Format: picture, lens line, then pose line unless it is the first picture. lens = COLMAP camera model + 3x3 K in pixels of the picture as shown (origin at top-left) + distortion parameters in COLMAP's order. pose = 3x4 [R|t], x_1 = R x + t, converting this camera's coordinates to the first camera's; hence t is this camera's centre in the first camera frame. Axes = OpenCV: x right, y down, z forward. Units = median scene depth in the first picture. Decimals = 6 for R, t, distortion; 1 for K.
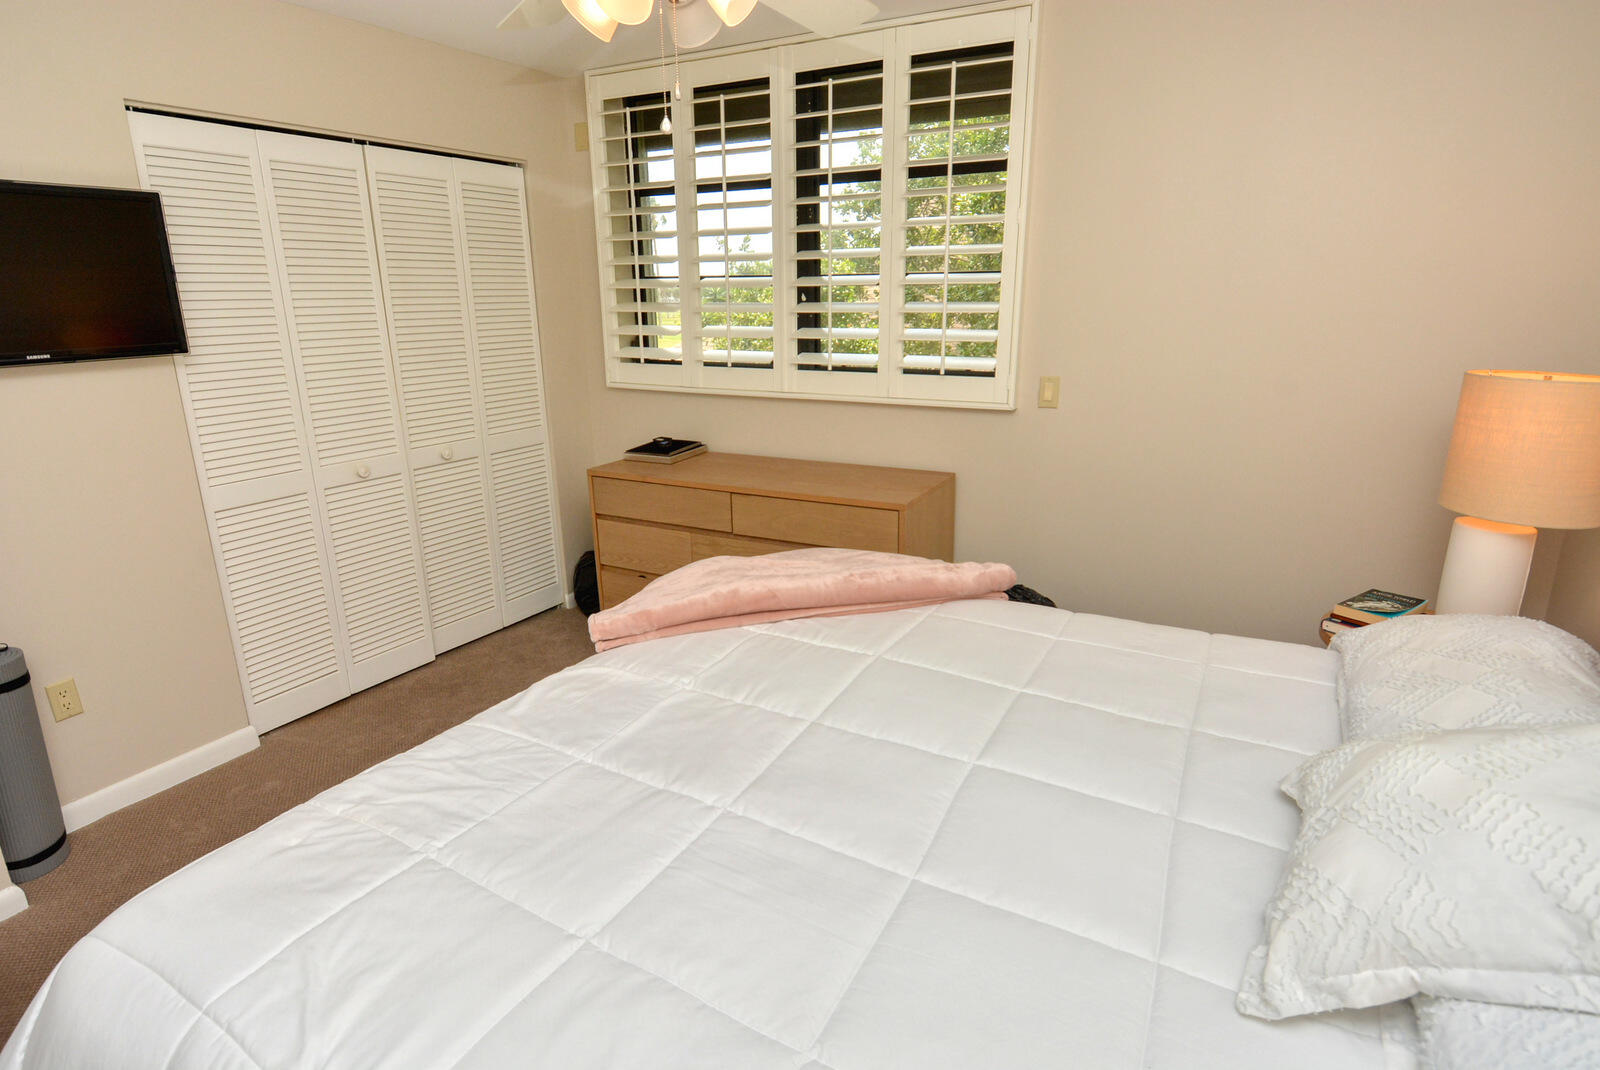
lens RADIAL K [[849.8, 0, 801.2], [0, 849.8, 533.5], [0, 0, 1]] dist [0.018023, -0.027263]
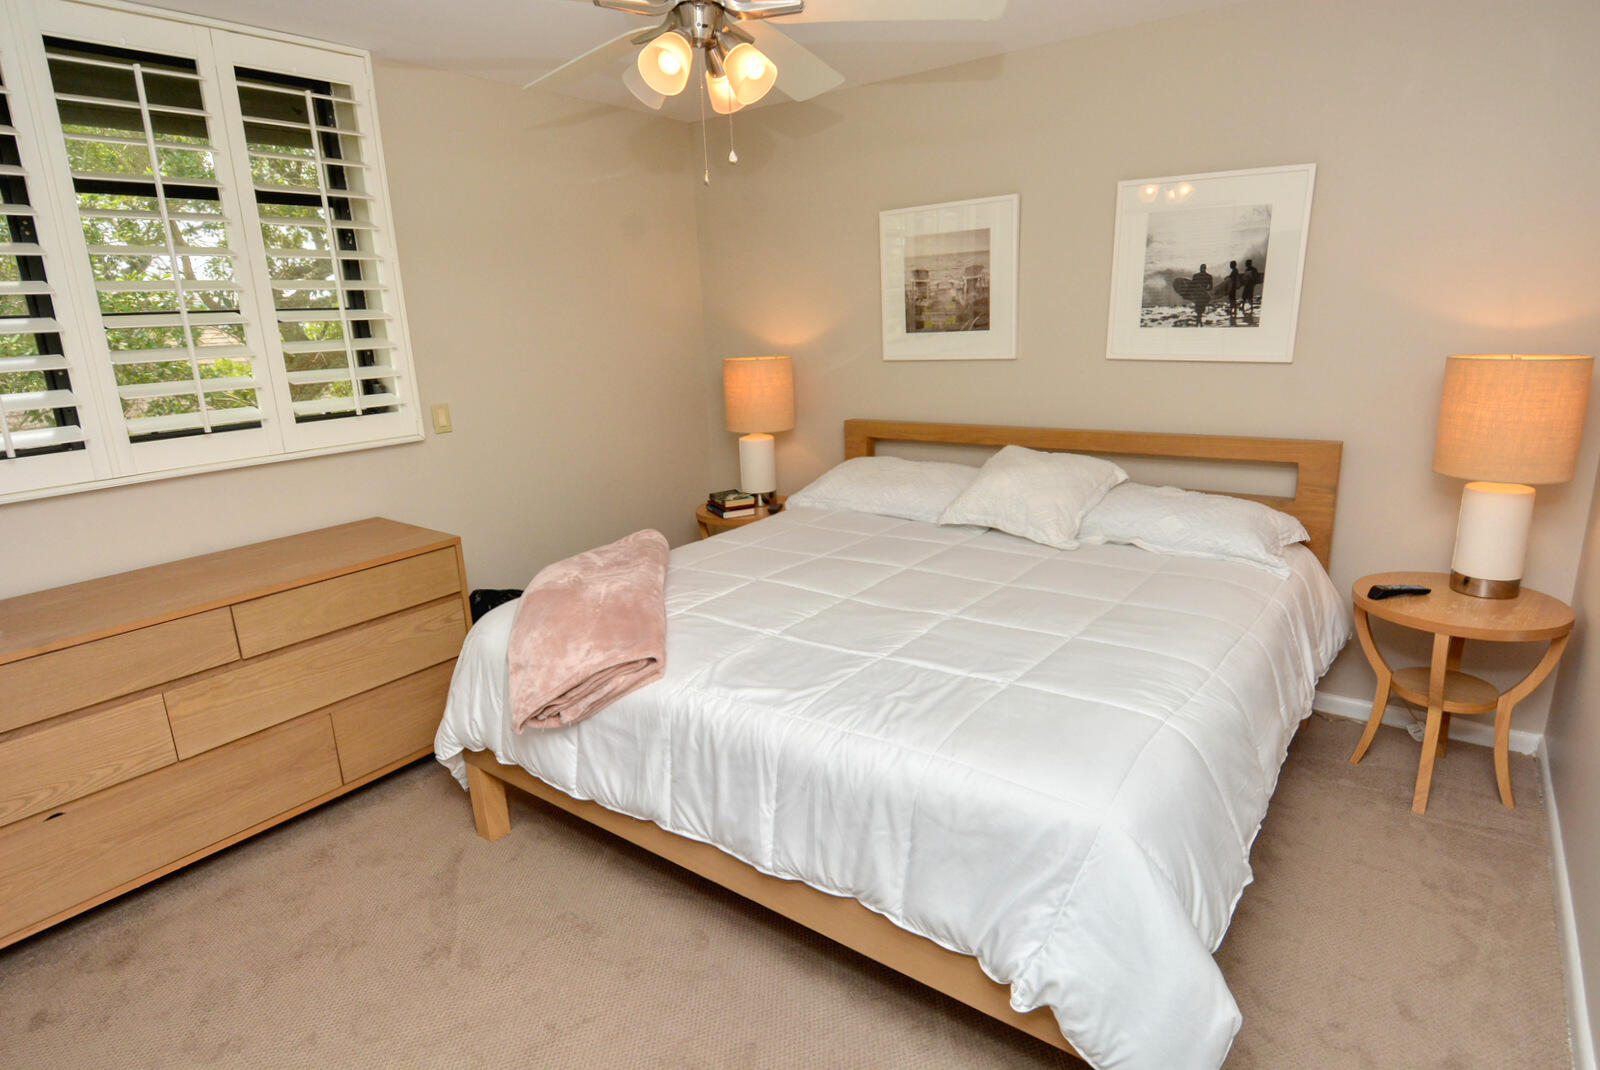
lens RADIAL K [[849.8, 0, 799.9], [0, 849.8, 533.1], [0, 0, 1]] dist [0.018023, -0.027263]
pose [[0.132684, -0.246154, 0.960106, -0.715258], [0.303969, 0.932098, 0.196966, -0.103296], [-0.943397, 0.265708, 0.198498, 0.388280]]
